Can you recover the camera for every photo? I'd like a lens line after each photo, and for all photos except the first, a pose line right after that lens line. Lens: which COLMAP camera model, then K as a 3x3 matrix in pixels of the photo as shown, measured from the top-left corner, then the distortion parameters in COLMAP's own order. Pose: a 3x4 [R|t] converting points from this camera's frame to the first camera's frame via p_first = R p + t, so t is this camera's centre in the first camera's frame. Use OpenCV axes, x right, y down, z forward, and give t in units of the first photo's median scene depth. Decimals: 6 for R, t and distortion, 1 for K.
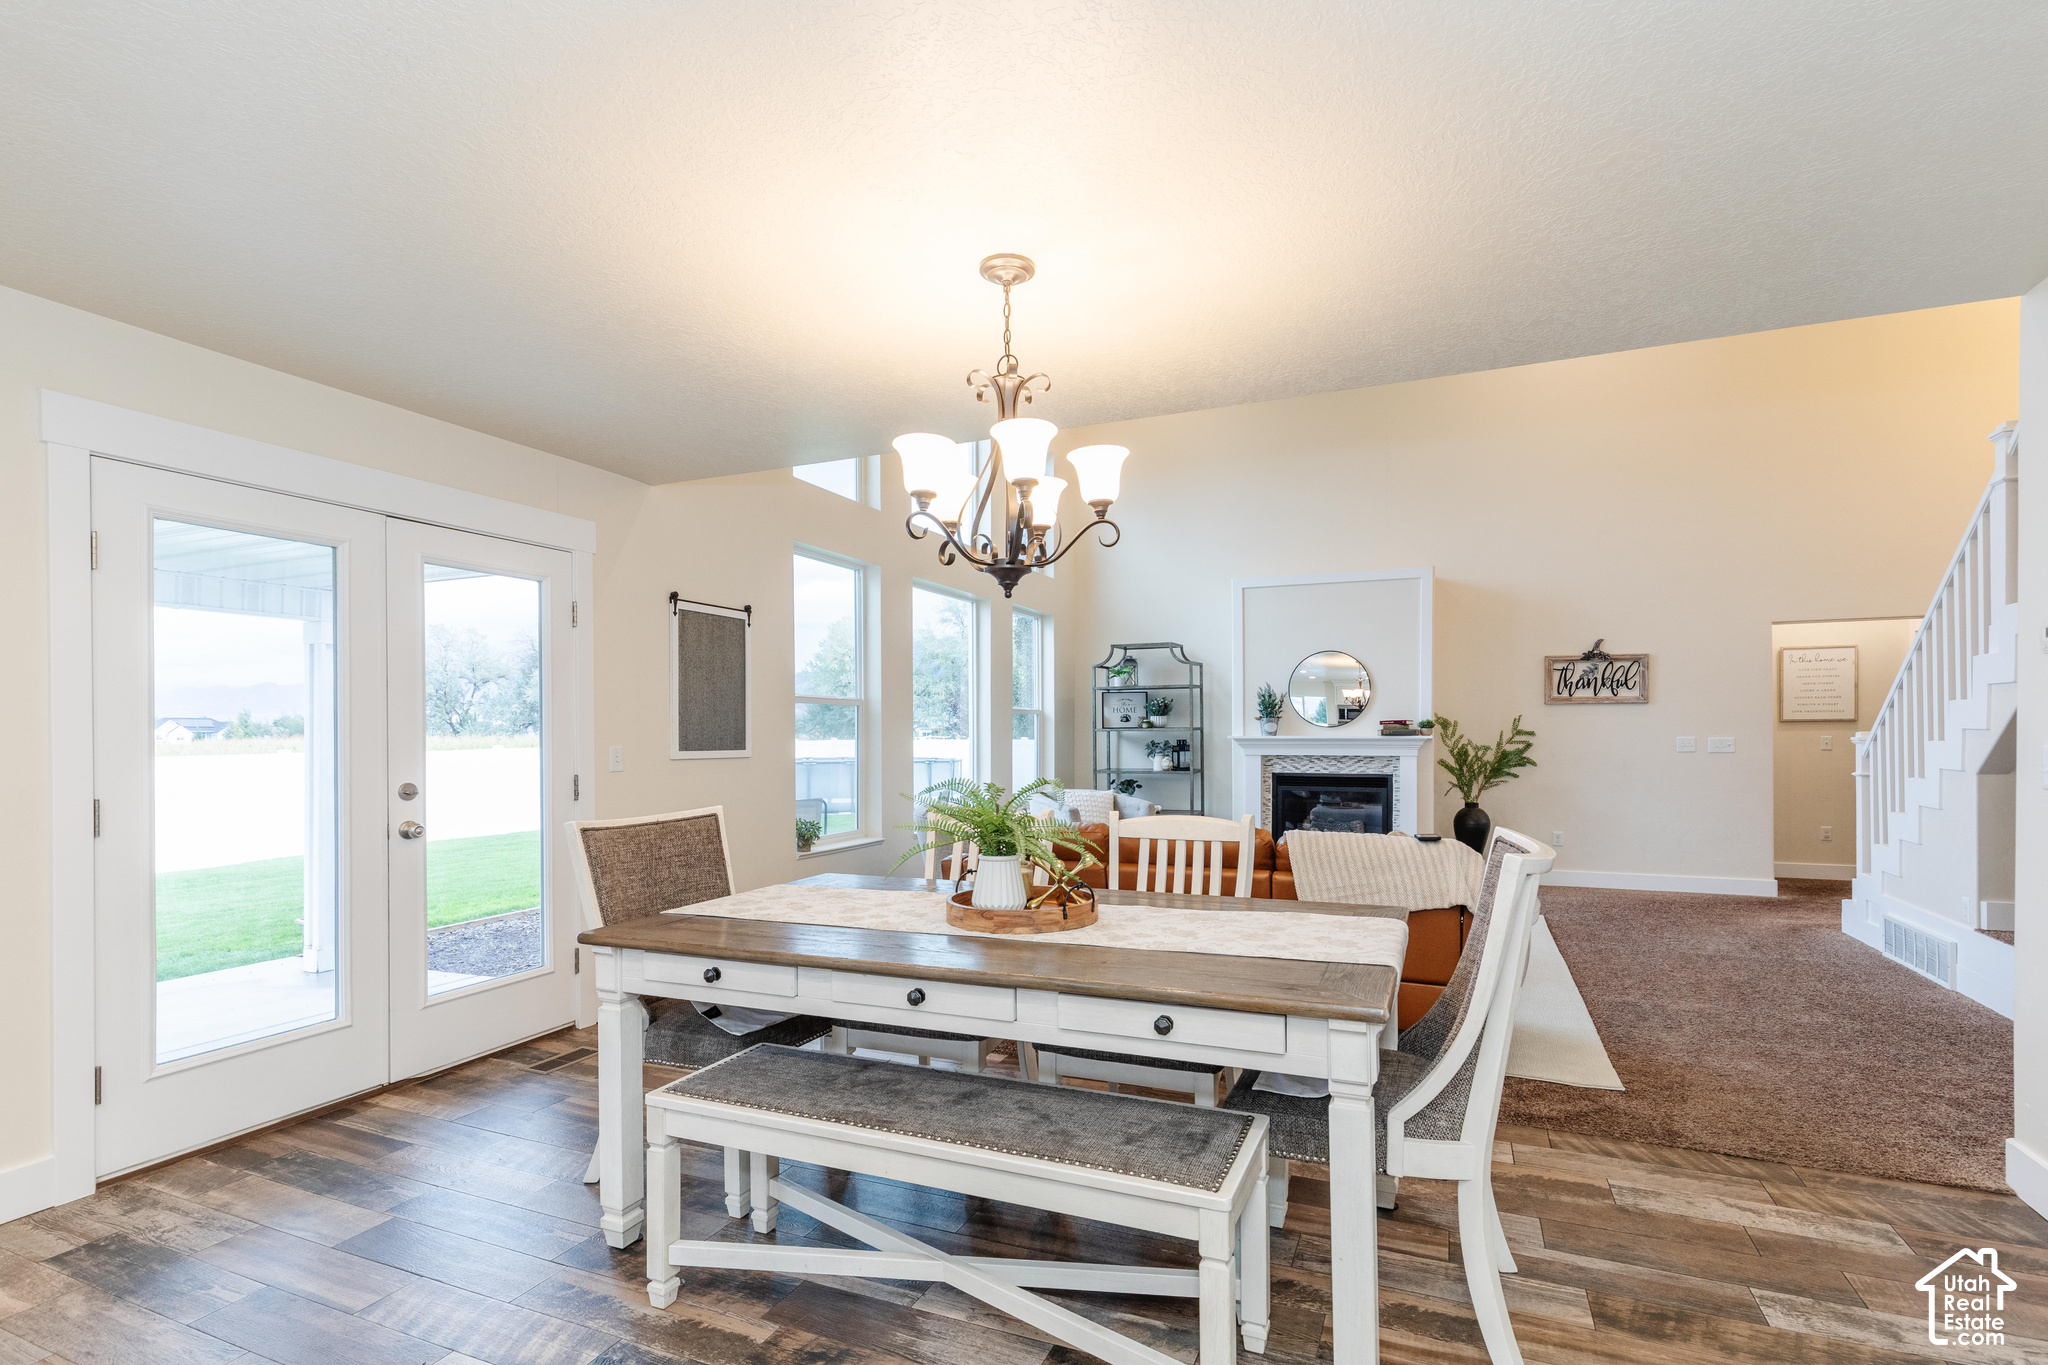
lens RADIAL K [[980.6, 0, 1002.5], [0, 980.6, 728.9], [0, 0, 1]] dist [0.000916, 0.000652]
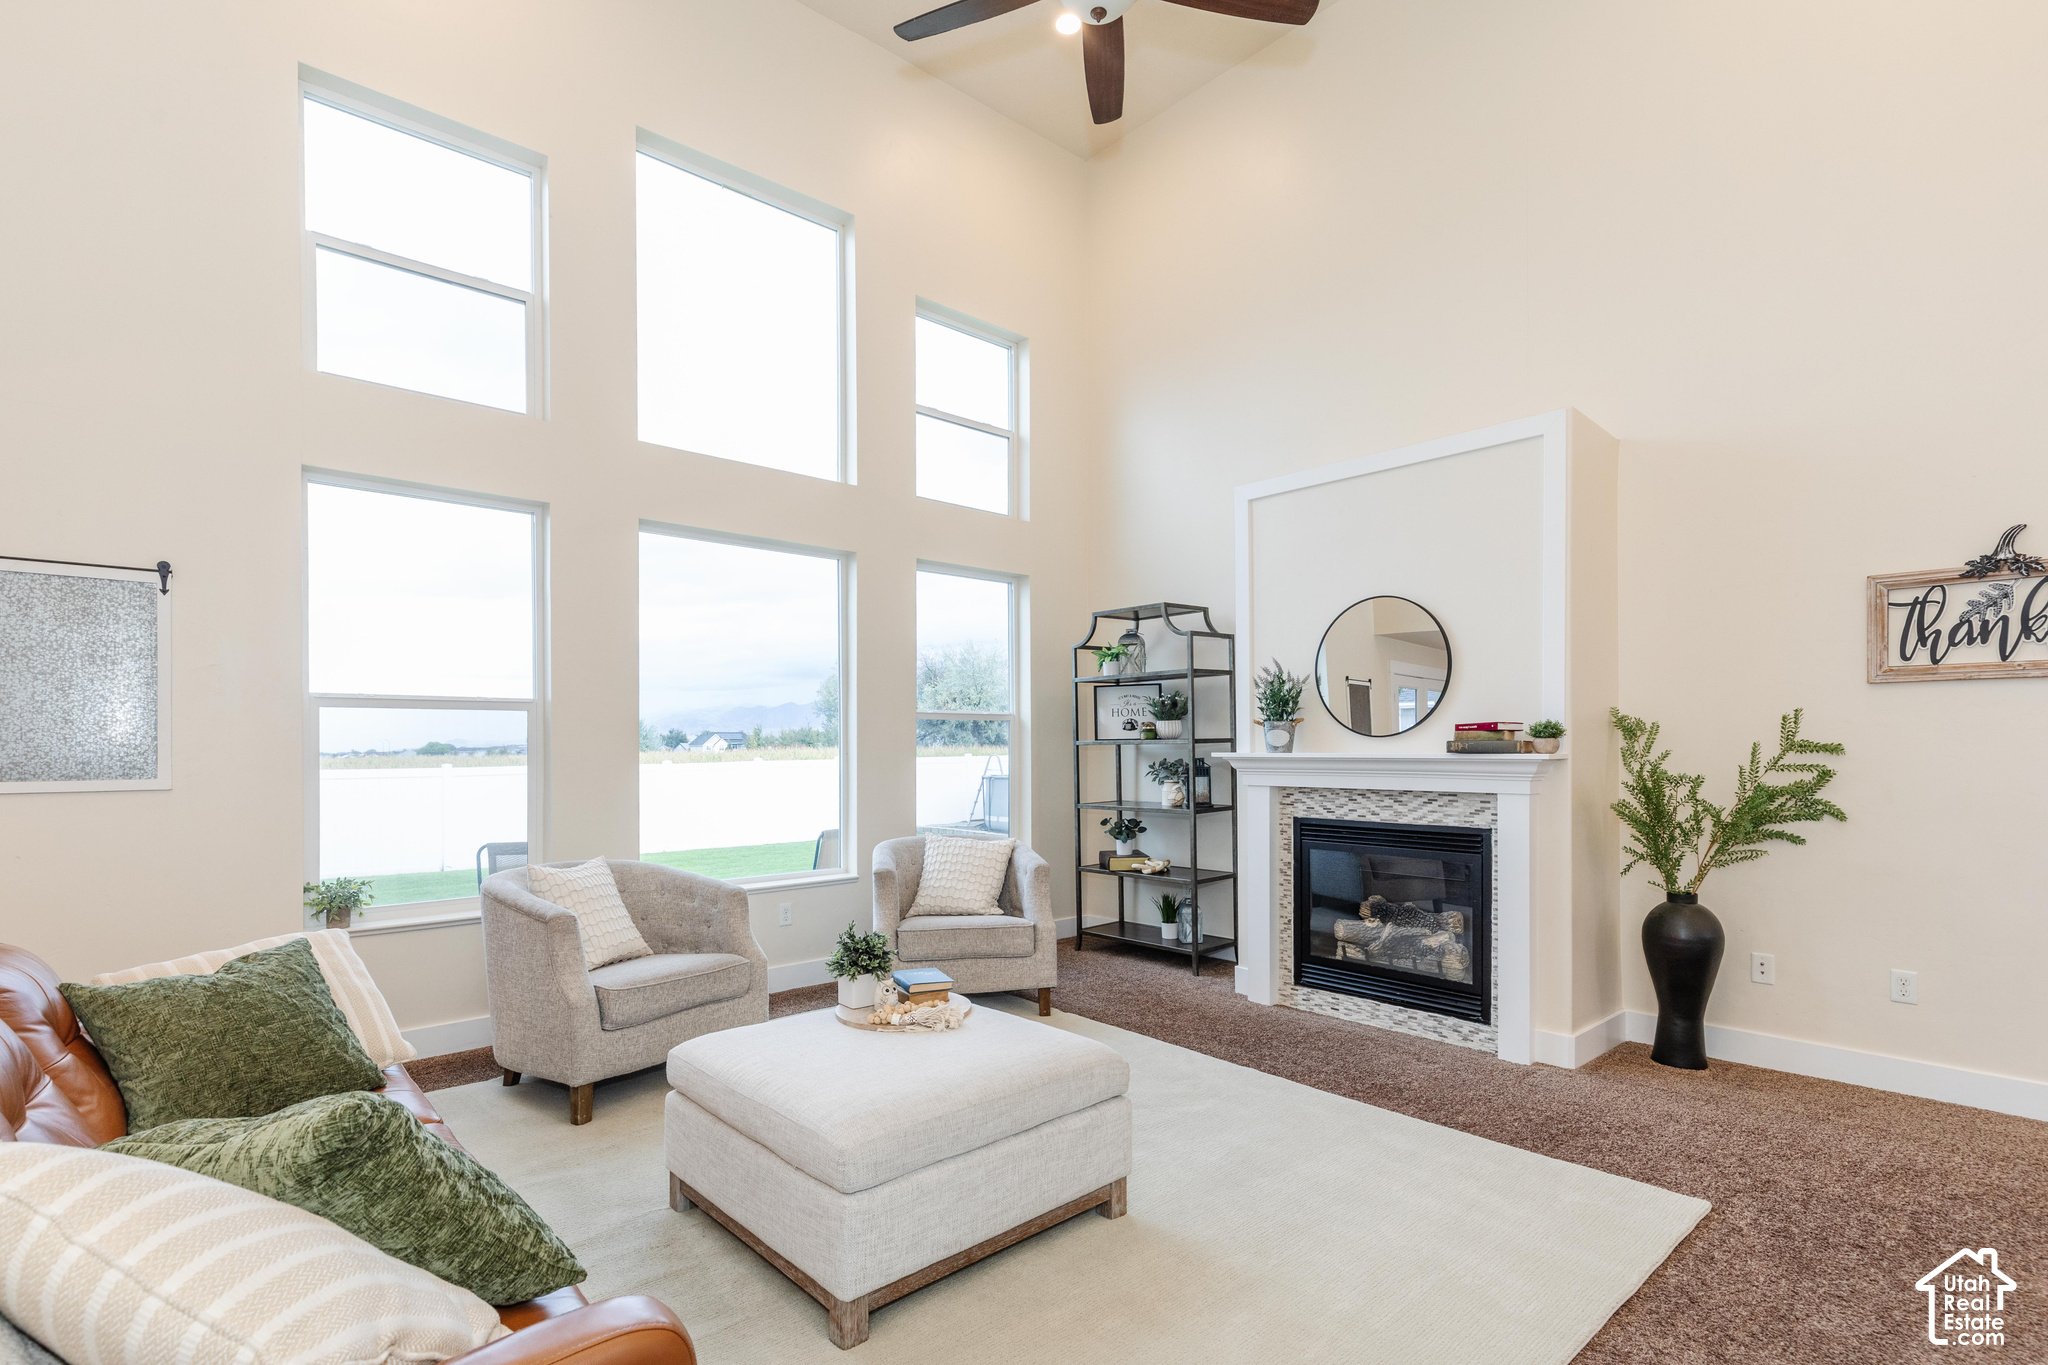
lens RADIAL K [[980.6, 0, 1022.3], [0, 980.6, 733.4], [0, 0, 1]] dist [0.000916, 0.000652]
pose [[0.912447, -0.007029, -0.409134, 0.380919], [0.005133, 0.999970, -0.005733, -0.001747], [0.409162, 0.003131, 0.912456, 0.429096]]
